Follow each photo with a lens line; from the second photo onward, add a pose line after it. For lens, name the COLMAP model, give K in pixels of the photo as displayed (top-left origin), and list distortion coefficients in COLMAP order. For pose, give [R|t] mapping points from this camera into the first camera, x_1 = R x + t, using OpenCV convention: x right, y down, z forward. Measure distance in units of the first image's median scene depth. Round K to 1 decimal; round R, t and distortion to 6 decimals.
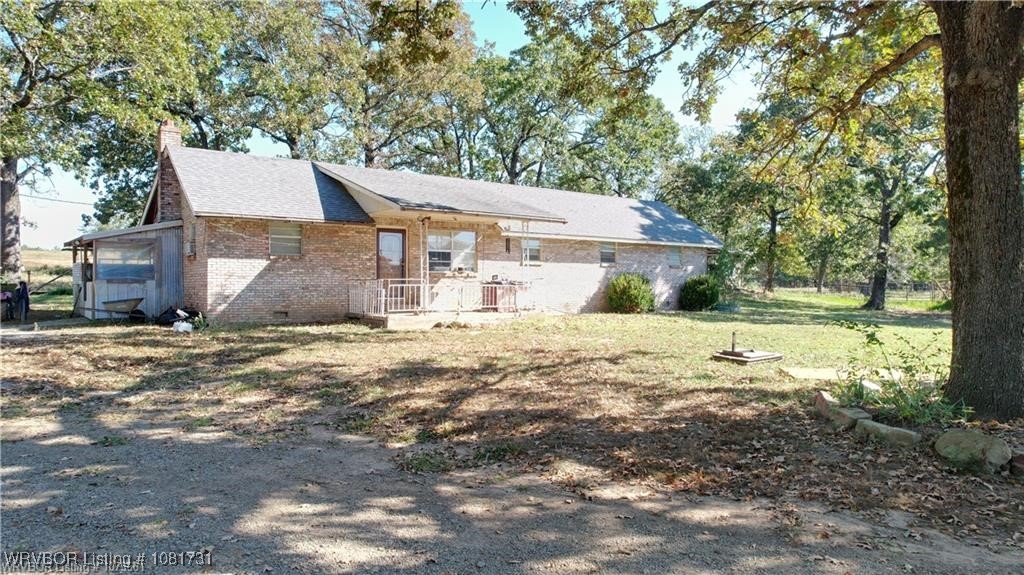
lens RADIAL K [[656.6, 0, 516.4], [0, 656.6, 287.2], [0, 0, 1]] dist [-0.081421, 0.076545]
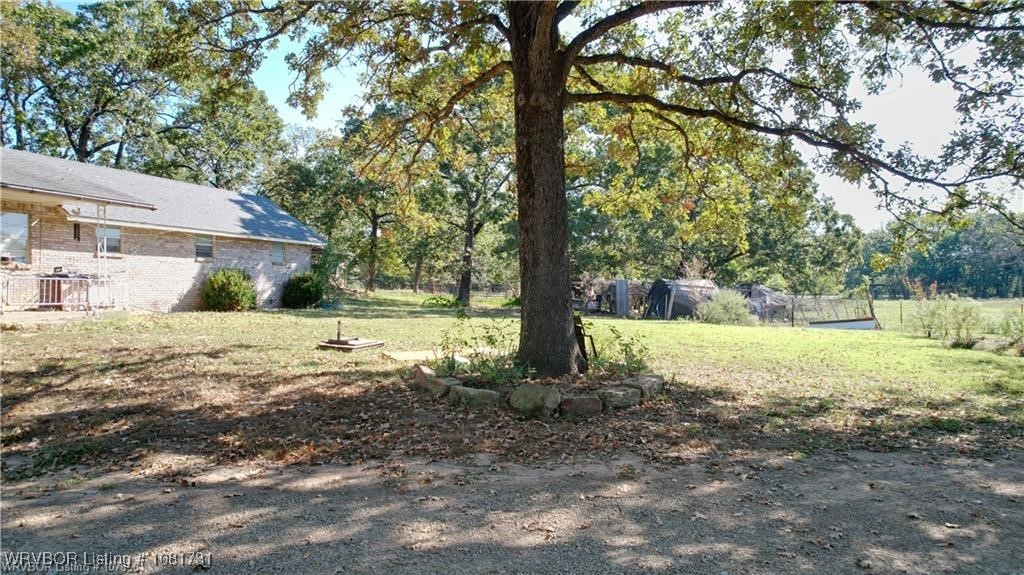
lens RADIAL K [[656.6, 0, 516.0], [0, 656.6, 286.4], [0, 0, 1]] dist [-0.081421, 0.076545]
pose [[0.830501, 0.001166, 0.557016, -0.006479], [0.002552, 0.999979, -0.005898, 0.020690], [-0.557012, 0.006320, 0.830481, -0.006501]]
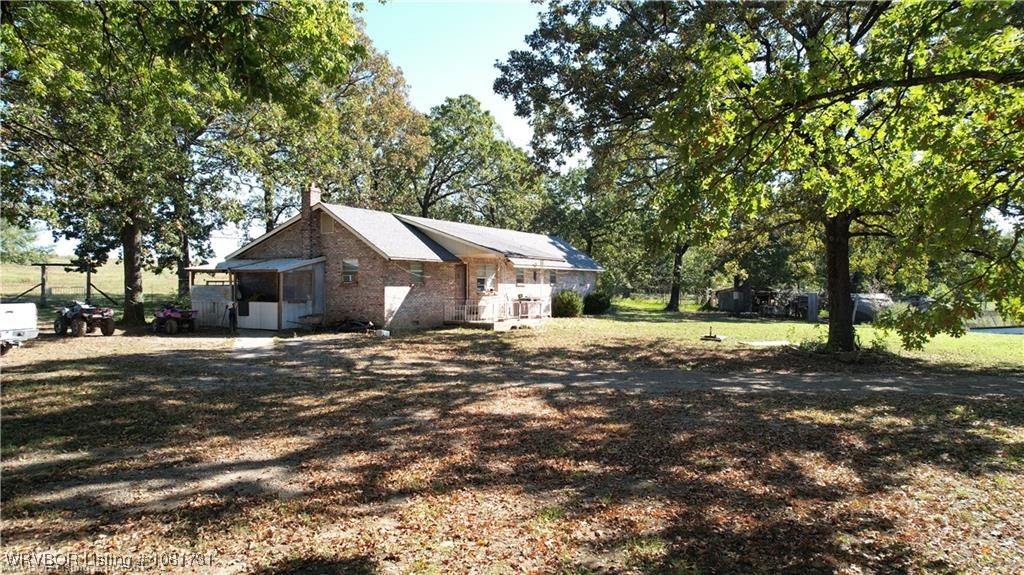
lens RADIAL K [[656.6, 0, 515.9], [0, 656.6, 289.3], [0, 0, 1]] dist [-0.081421, 0.076545]
pose [[0.924677, -0.001313, 0.380750, -1.031705], [0.000789, 0.999999, 0.001533, -0.054009], [-0.380752, -0.001117, 0.924677, -0.688334]]
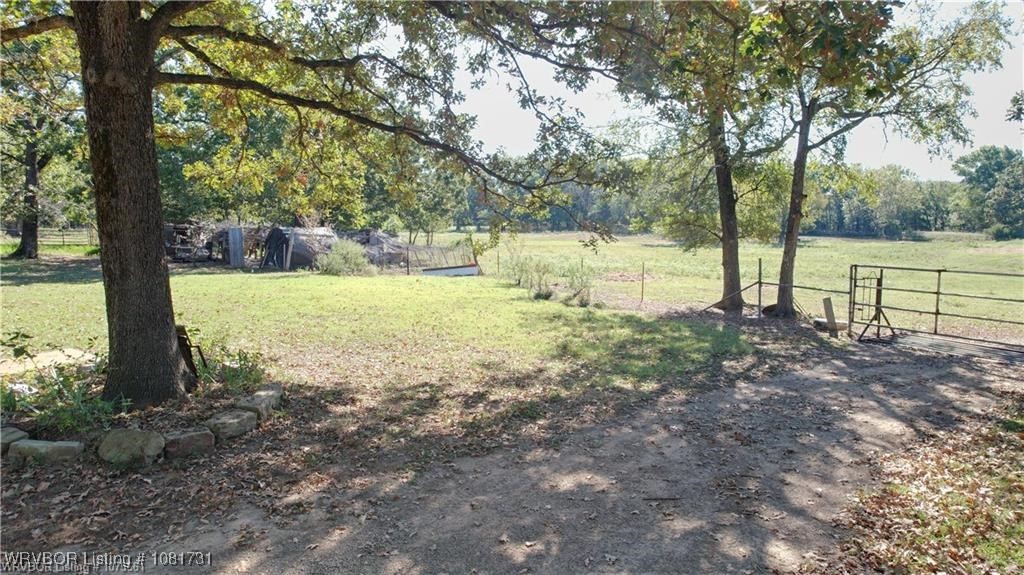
lens RADIAL K [[656.6, 0, 517.7], [0, 656.6, 288.4], [0, 0, 1]] dist [-0.081421, 0.076545]
pose [[0.400871, -0.097738, 0.910906, 0.005852], [0.001039, 0.994341, 0.106233, -0.058286], [-0.916134, -0.041639, 0.398704, -0.004785]]
